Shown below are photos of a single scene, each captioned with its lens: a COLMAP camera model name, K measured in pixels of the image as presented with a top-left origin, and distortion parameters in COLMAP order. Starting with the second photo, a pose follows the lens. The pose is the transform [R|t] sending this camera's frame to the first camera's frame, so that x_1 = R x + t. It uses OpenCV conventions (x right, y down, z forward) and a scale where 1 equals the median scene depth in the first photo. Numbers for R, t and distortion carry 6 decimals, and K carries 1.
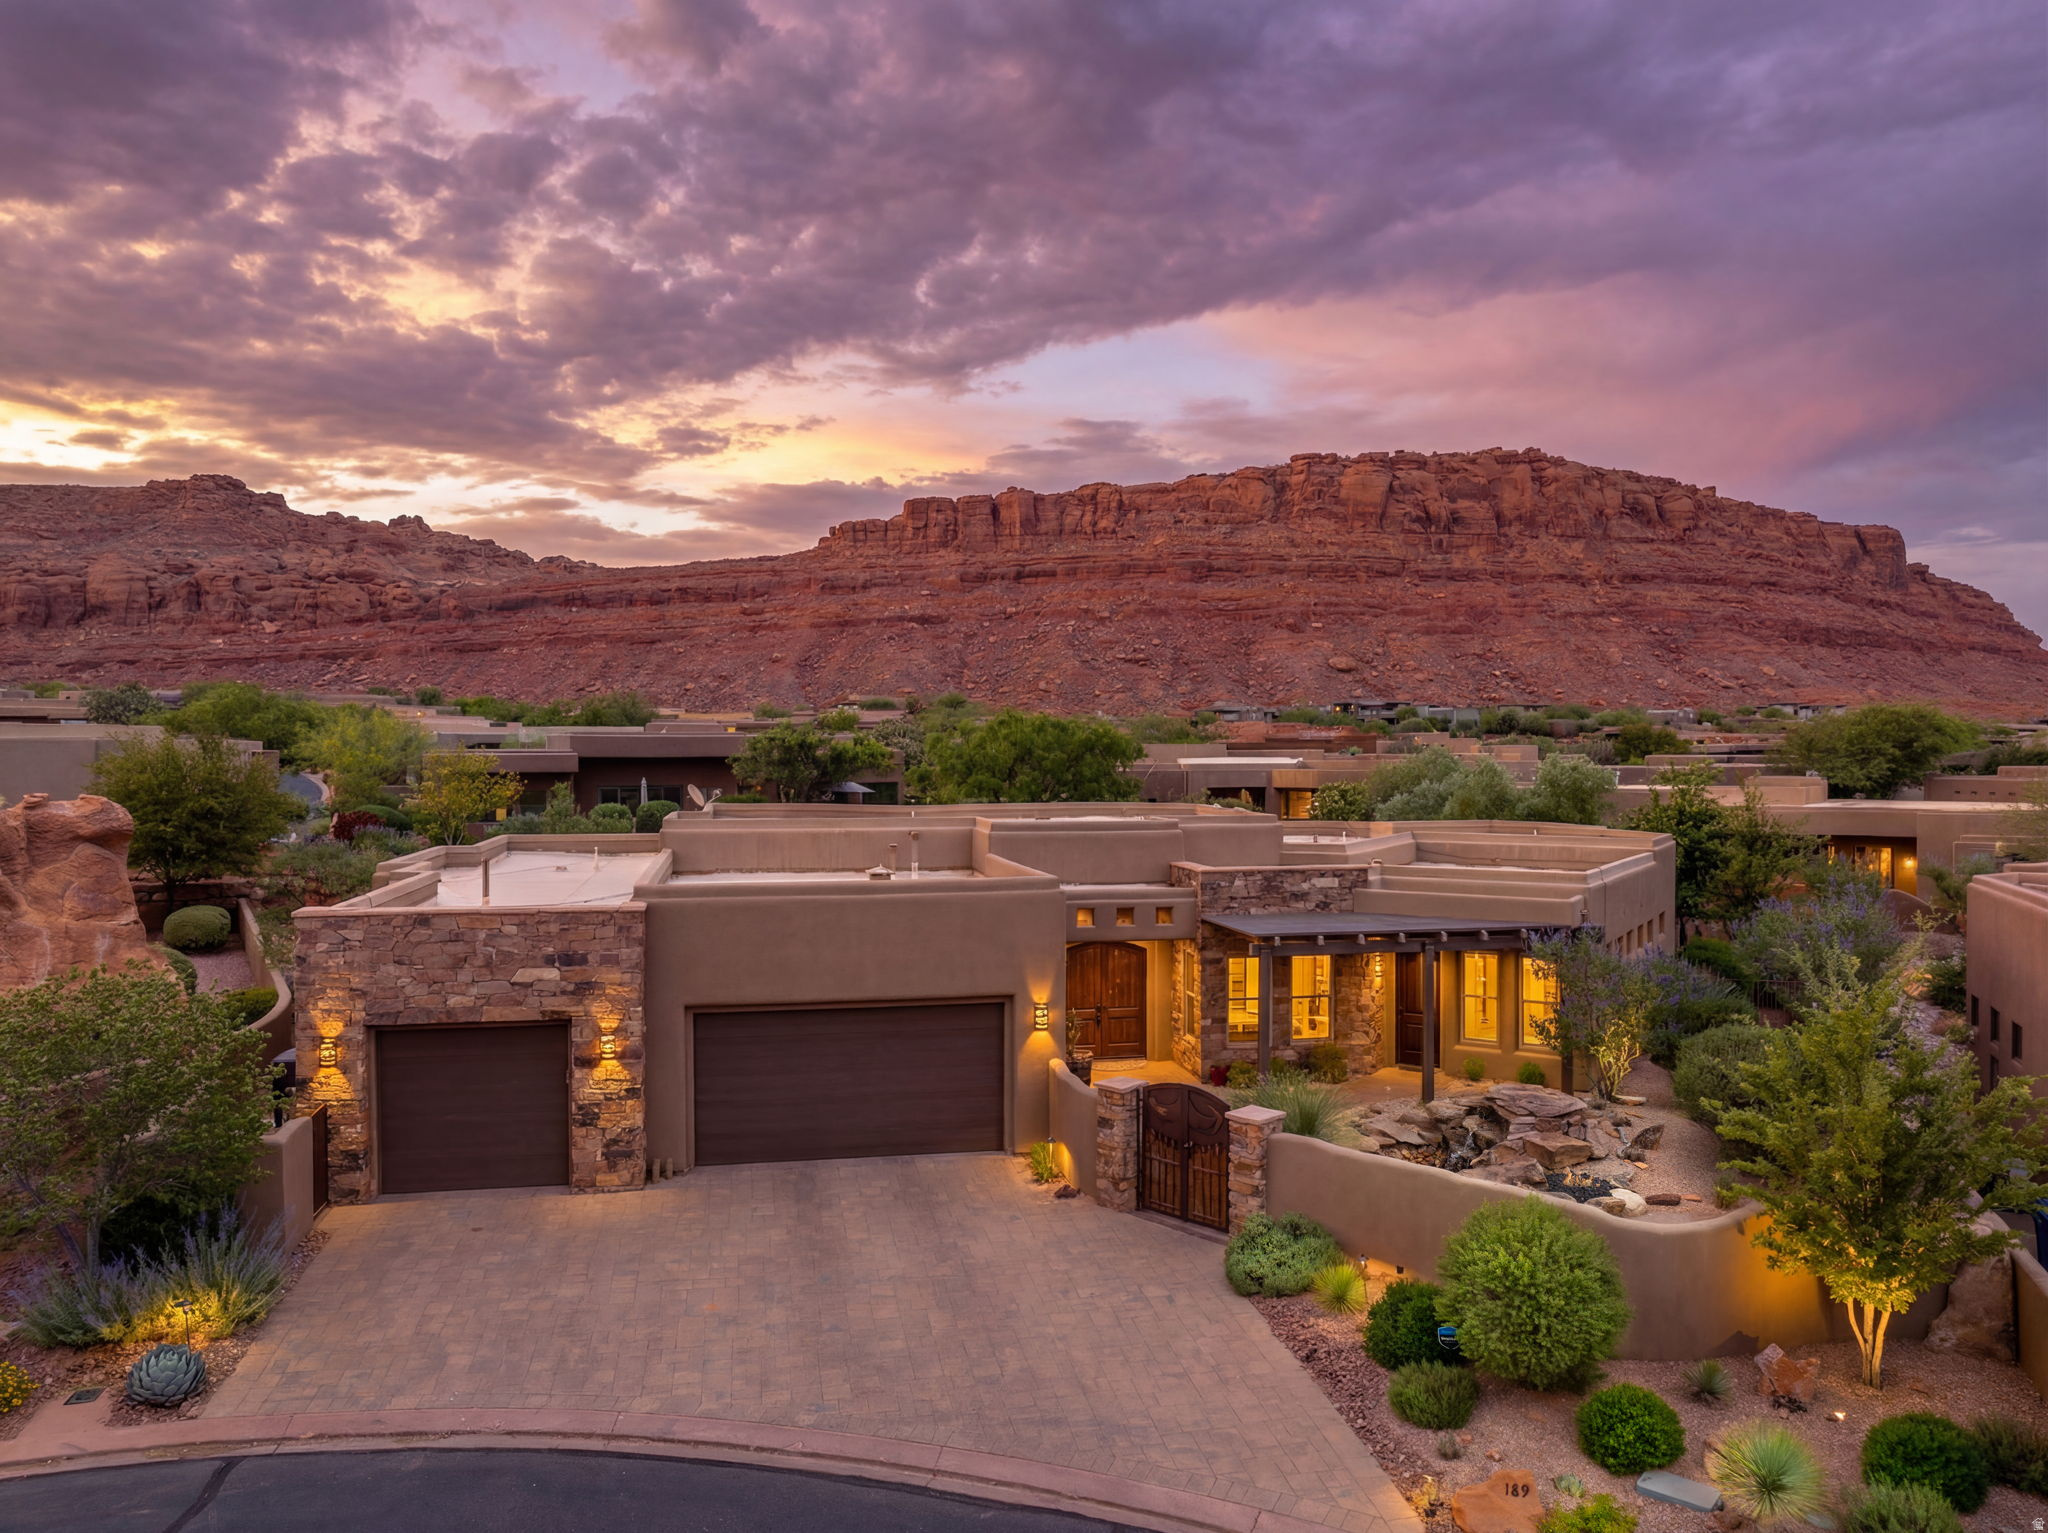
lens RADIAL K [[1453.3, 0, 1017.2], [0, 1453.3, 757.5], [0, 0, 1]] dist [-0.053486, 0.026841]
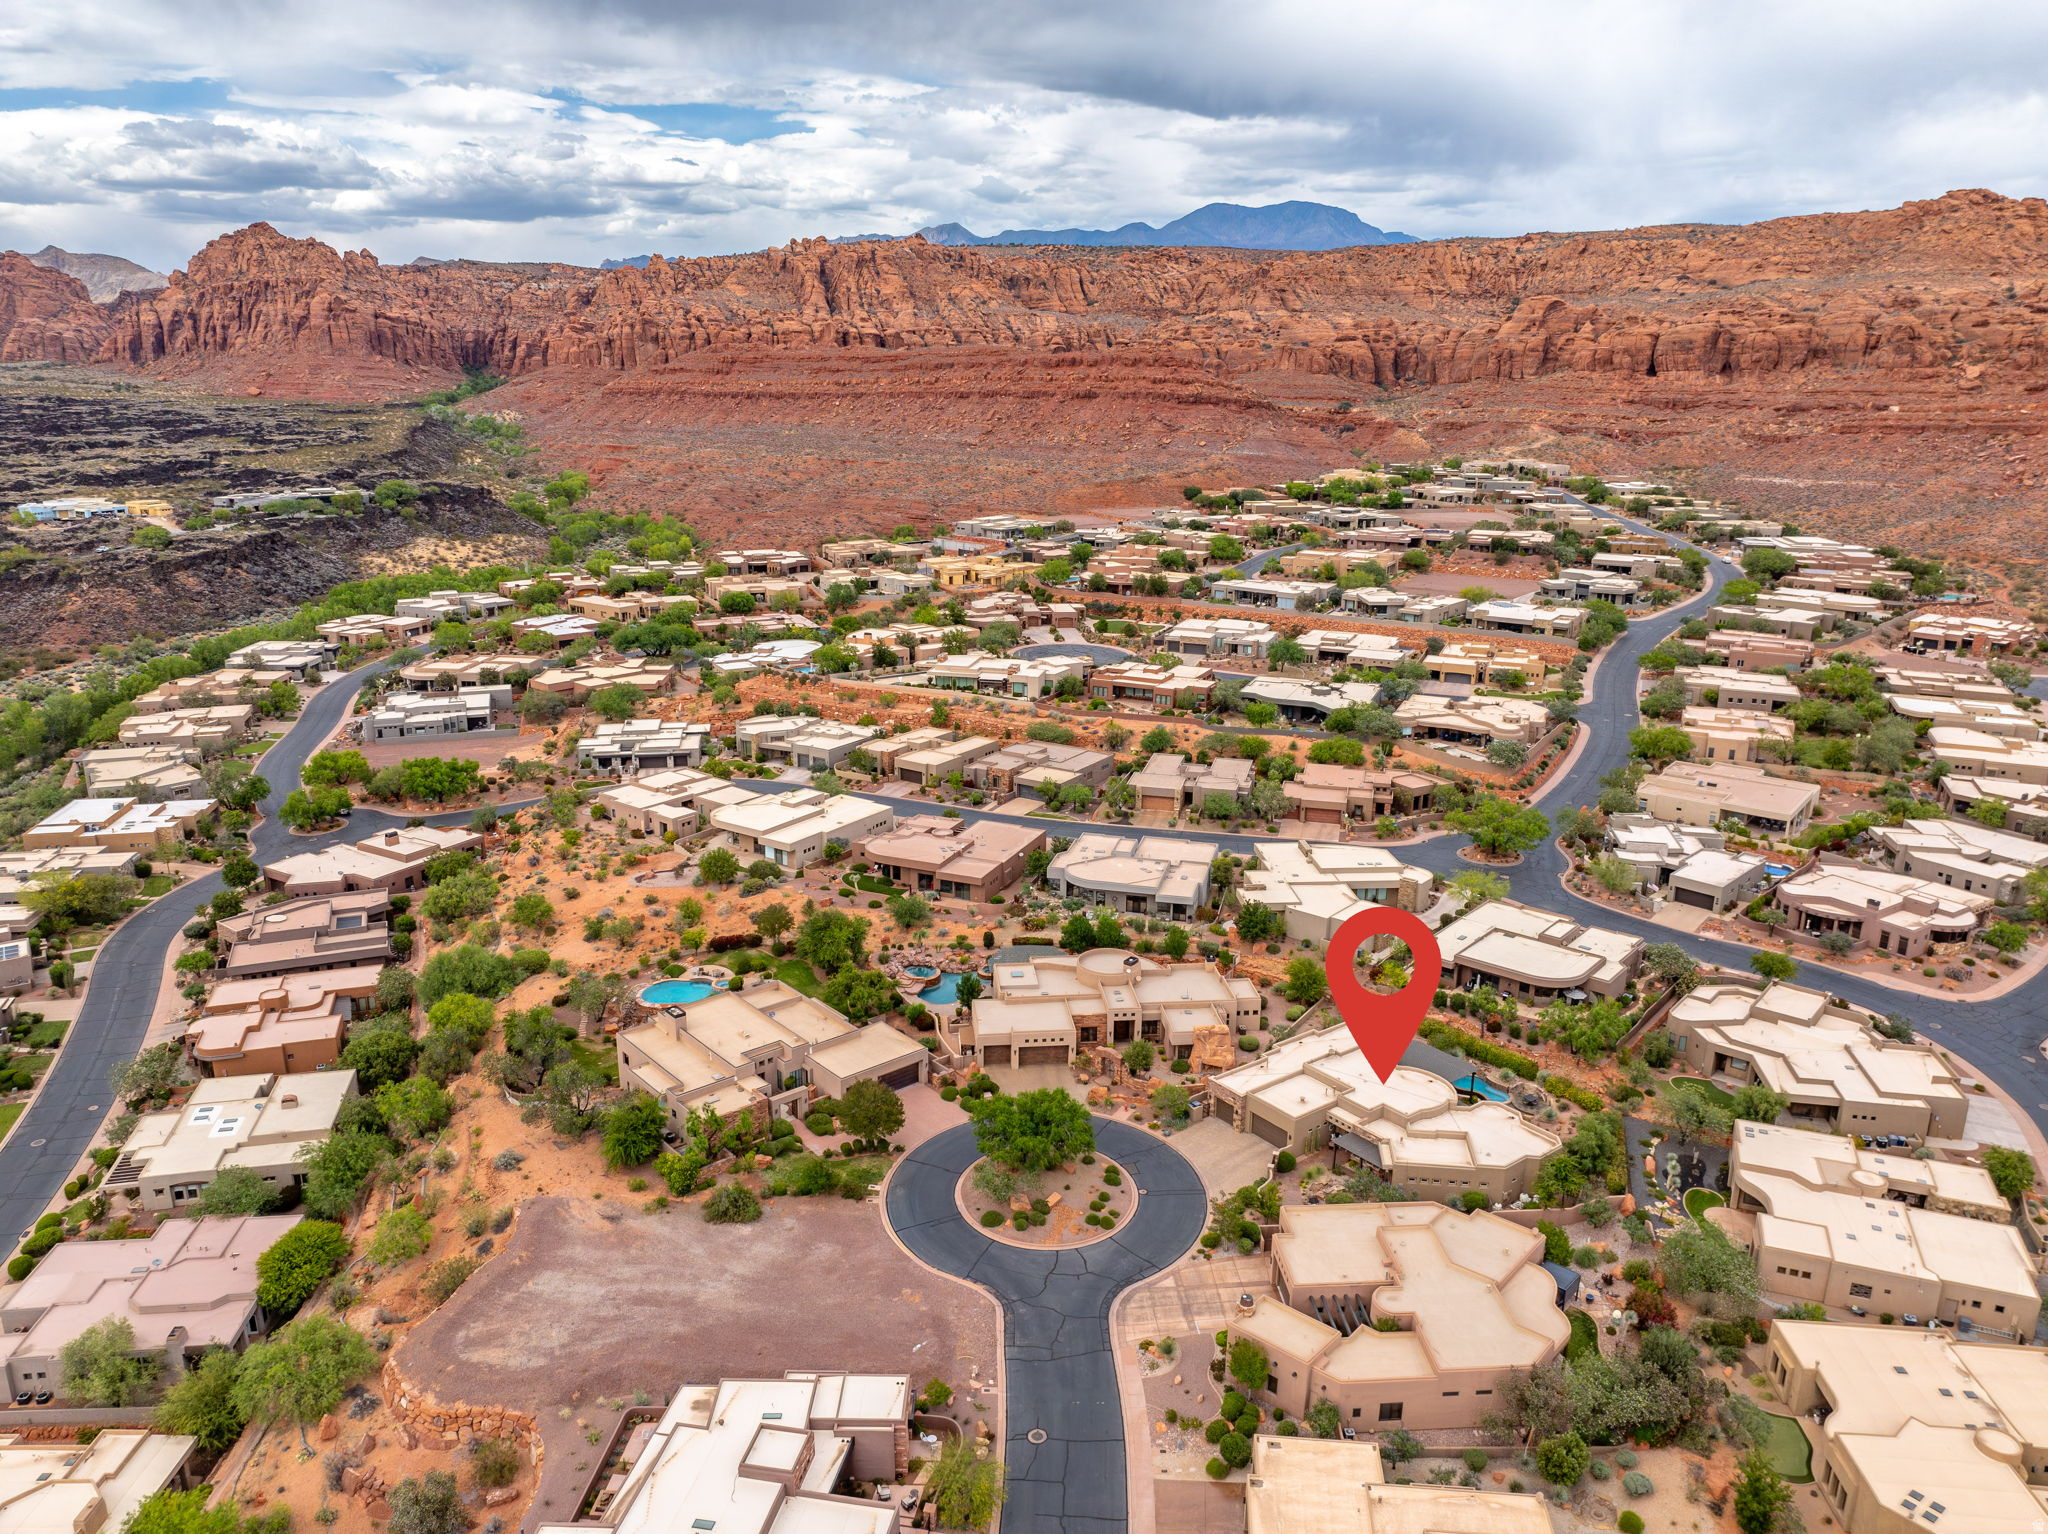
lens RADIAL K [[1453.3, 0, 1014.2], [0, 1453.3, 748.0], [0, 0, 1]] dist [-0.053486, 0.026841]
pose [[0.423239, 0.241279, -0.873300, 3.697346], [-0.001281, 0.964047, 0.265730, -2.494598], [0.906017, -0.111349, 0.408331, -1.937596]]
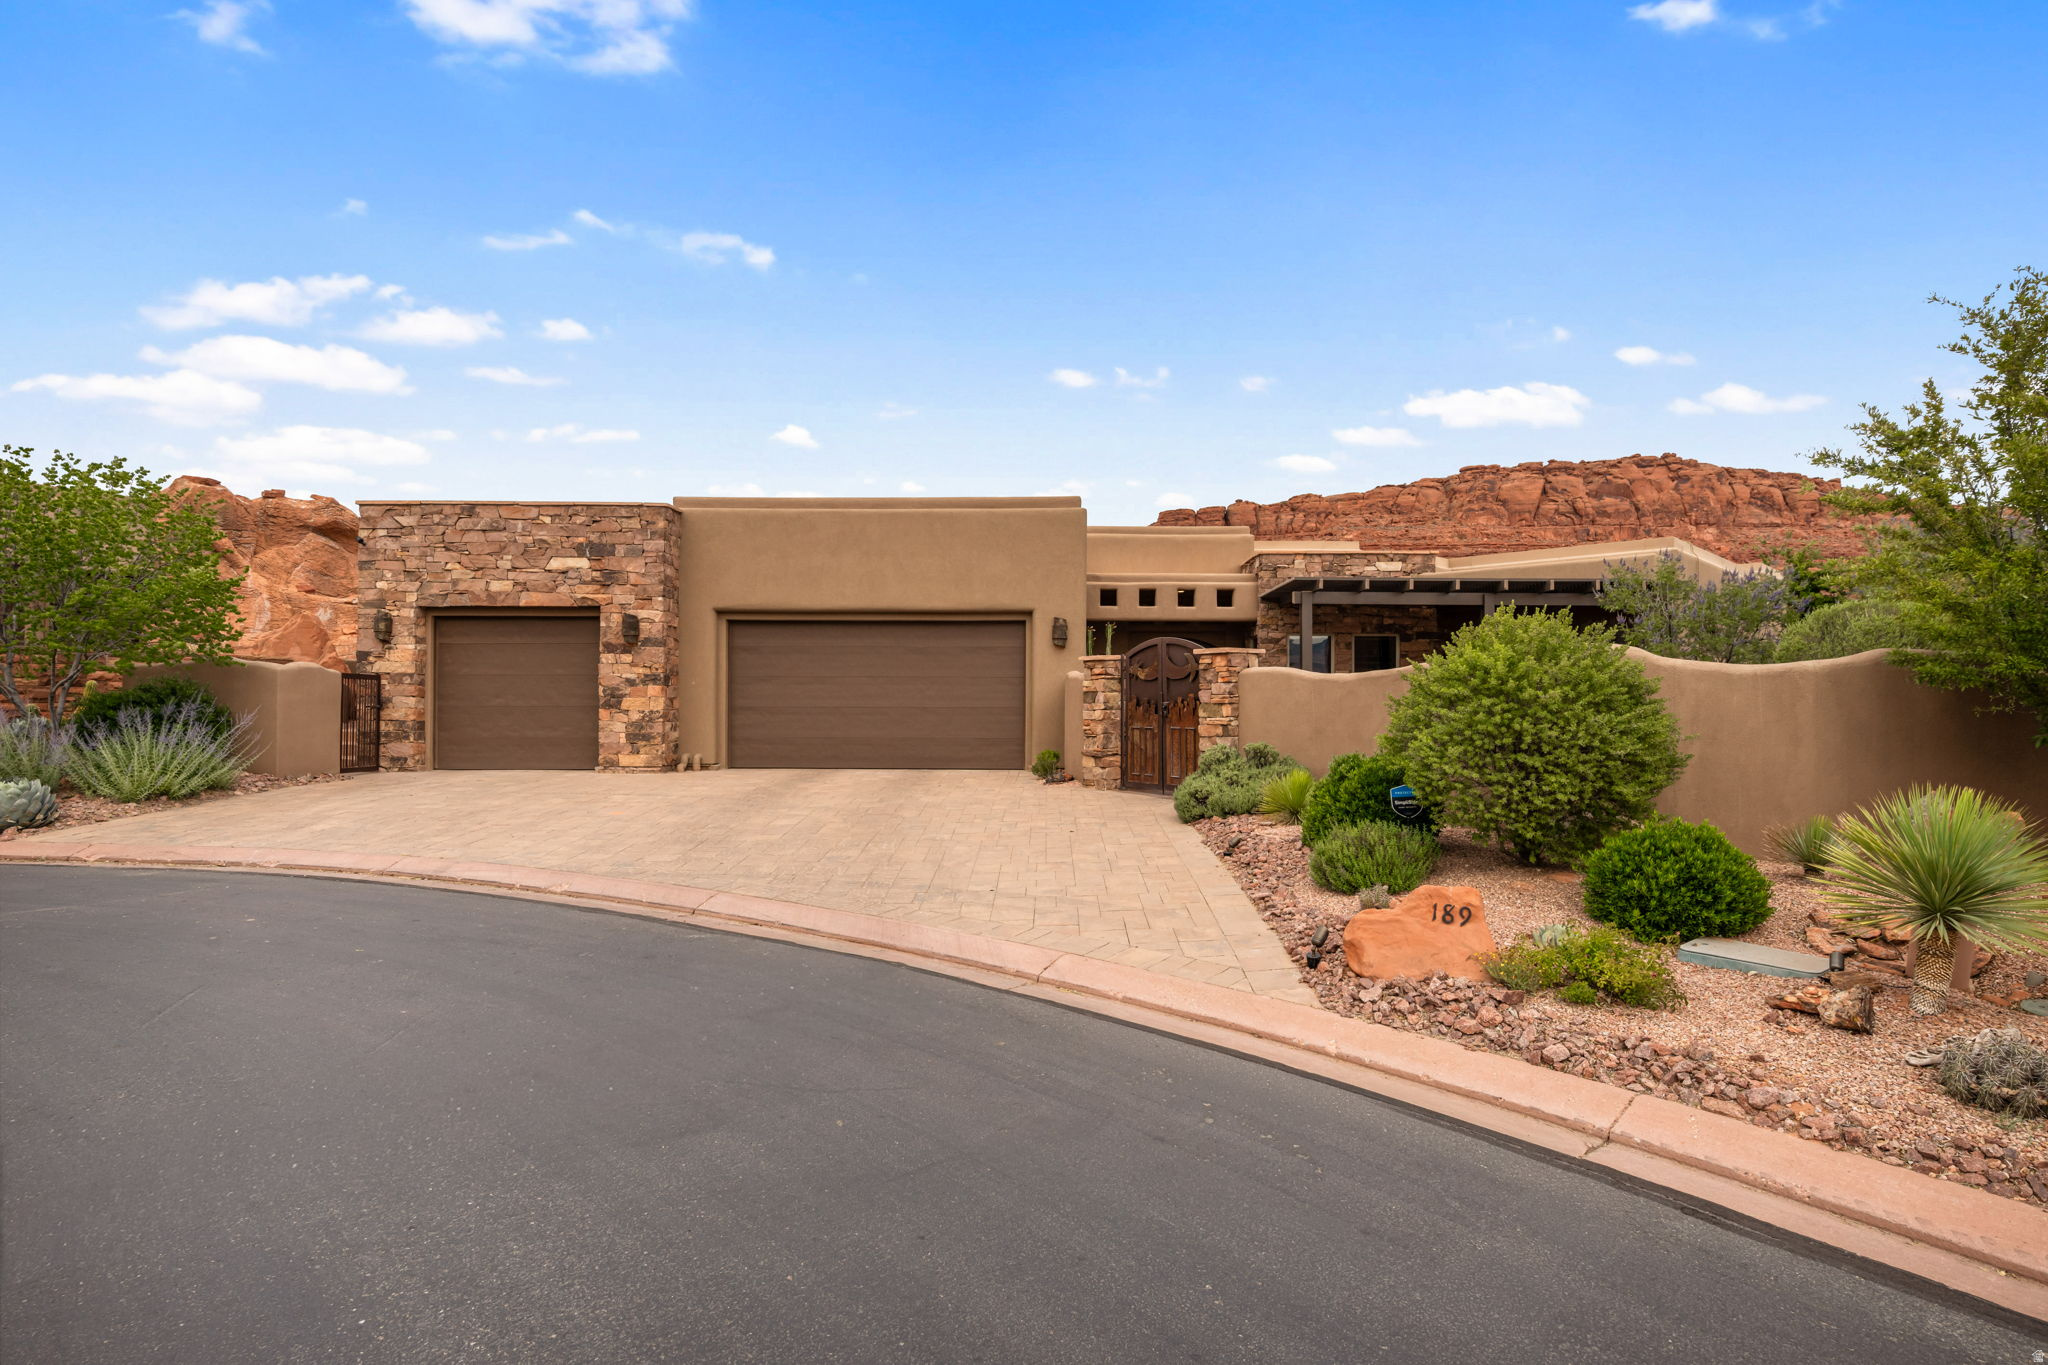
lens RADIAL K [[1045.5, 0, 1024.5], [0, 1045.5, 701.2], [0, 0, 1]] dist [-0.003337, 0.002898]
pose [[0.977940, 0.005464, -0.208813, 0.118547], [-0.007109, 0.999949, -0.007126, 0.191050], [0.208763, 0.008453, 0.977930, 0.236001]]
